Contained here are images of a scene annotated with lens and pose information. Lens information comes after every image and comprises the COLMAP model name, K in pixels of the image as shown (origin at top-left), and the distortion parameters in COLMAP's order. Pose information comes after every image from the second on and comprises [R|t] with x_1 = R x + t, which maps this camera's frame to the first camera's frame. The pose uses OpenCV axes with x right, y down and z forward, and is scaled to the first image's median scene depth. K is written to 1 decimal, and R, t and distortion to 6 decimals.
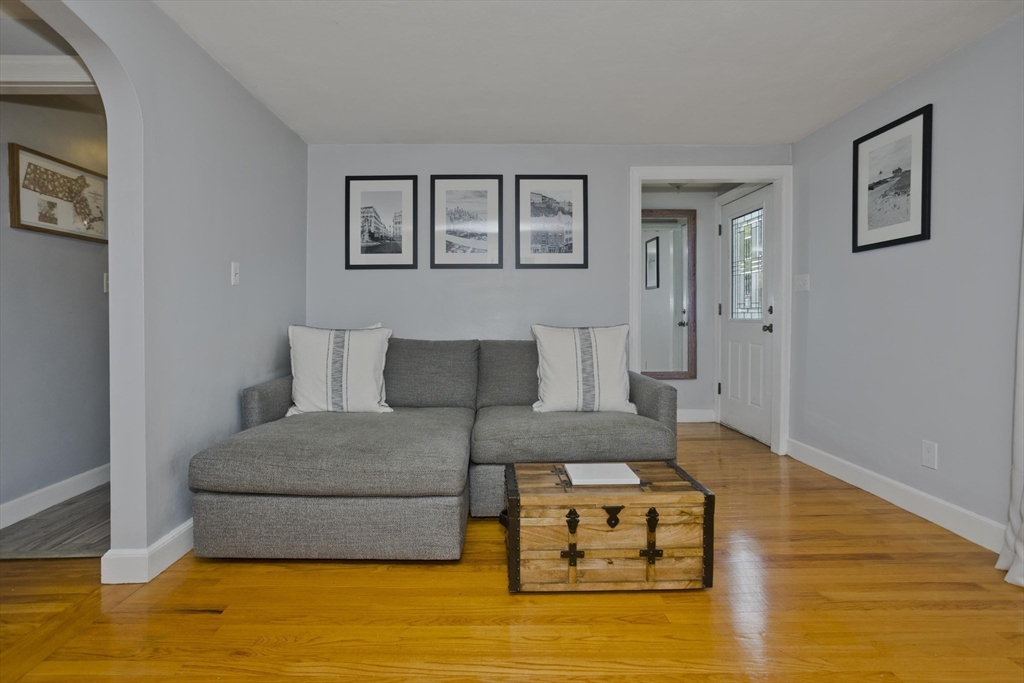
lens RADIAL K [[514.1, 0, 504.8], [0, 514.1, 317.8], [0, 0, 1]] dist [-0.007268, 0.001680]
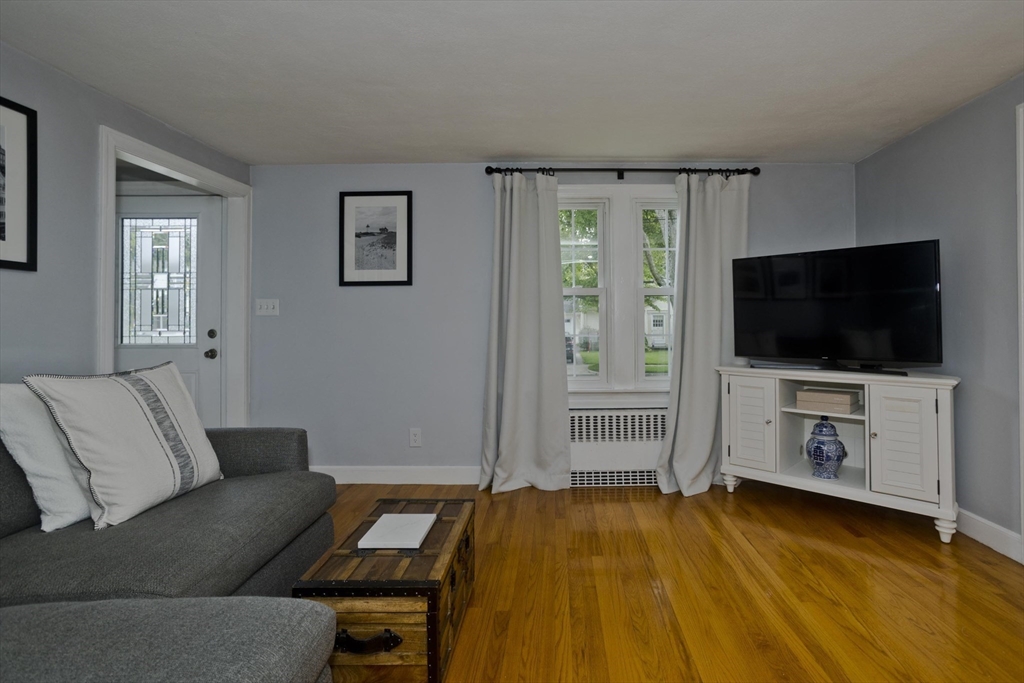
lens RADIAL K [[514.1, 0, 552.7], [0, 514.1, 315.7], [0, 0, 1]] dist [-0.007268, 0.001680]
pose [[0.032394, 0.012116, 0.999402, -0.505435], [0.004791, 0.999913, -0.012278, -0.044293], [-0.999464, 0.005186, 0.032333, 0.494862]]
